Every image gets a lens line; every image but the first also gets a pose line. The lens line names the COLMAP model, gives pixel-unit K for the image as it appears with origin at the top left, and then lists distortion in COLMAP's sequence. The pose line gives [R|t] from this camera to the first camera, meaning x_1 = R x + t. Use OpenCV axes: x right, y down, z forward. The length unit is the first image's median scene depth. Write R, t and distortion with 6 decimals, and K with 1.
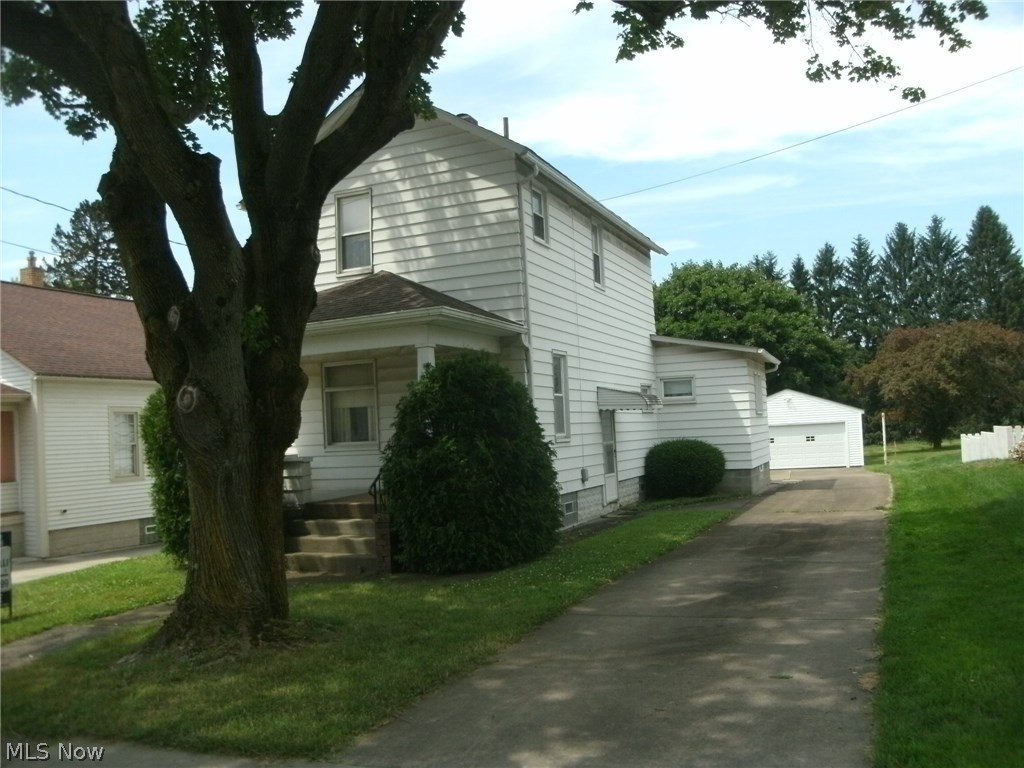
lens RADIAL K [[893.4, 0, 512.0], [0, 893.4, 384.0], [0, 0, 1]] dist [-0.221788, 0.163123]
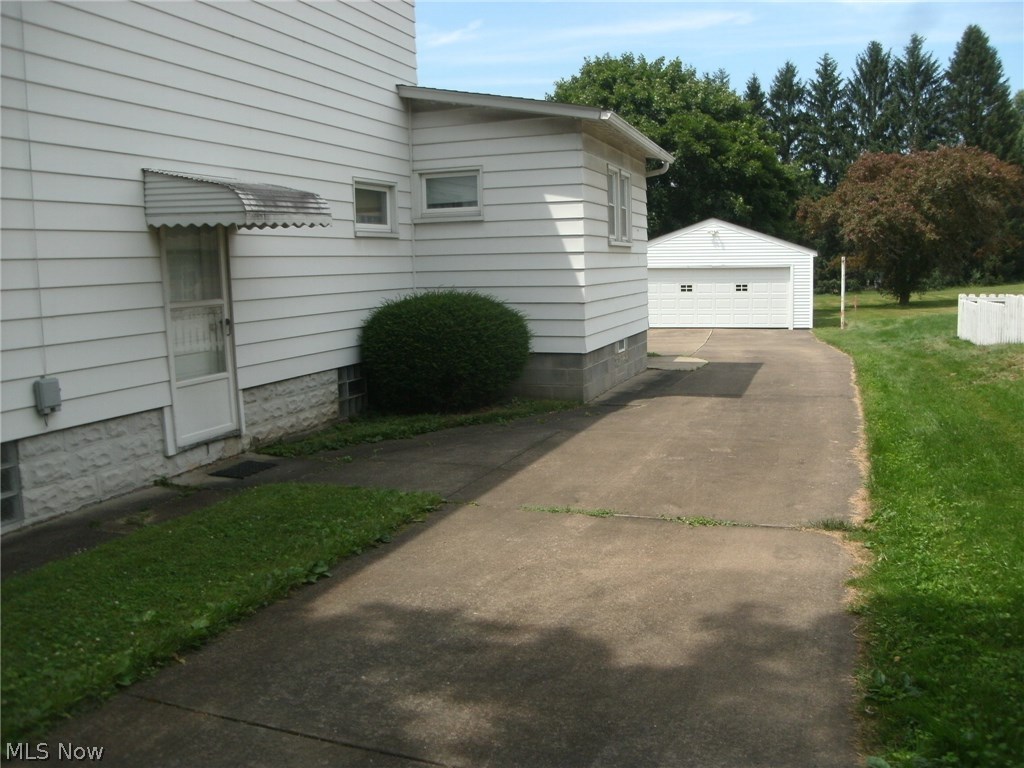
lens RADIAL K [[882.2, 0, 512.0], [0, 882.2, 384.0], [0, 0, 1]] dist [-0.203152, 0.124525]
pose [[0.998756, 0.012318, 0.048324, 0.206001], [-0.021032, 0.982666, 0.184189, 0.020970], [-0.045218, -0.184976, 0.981702, 0.497797]]
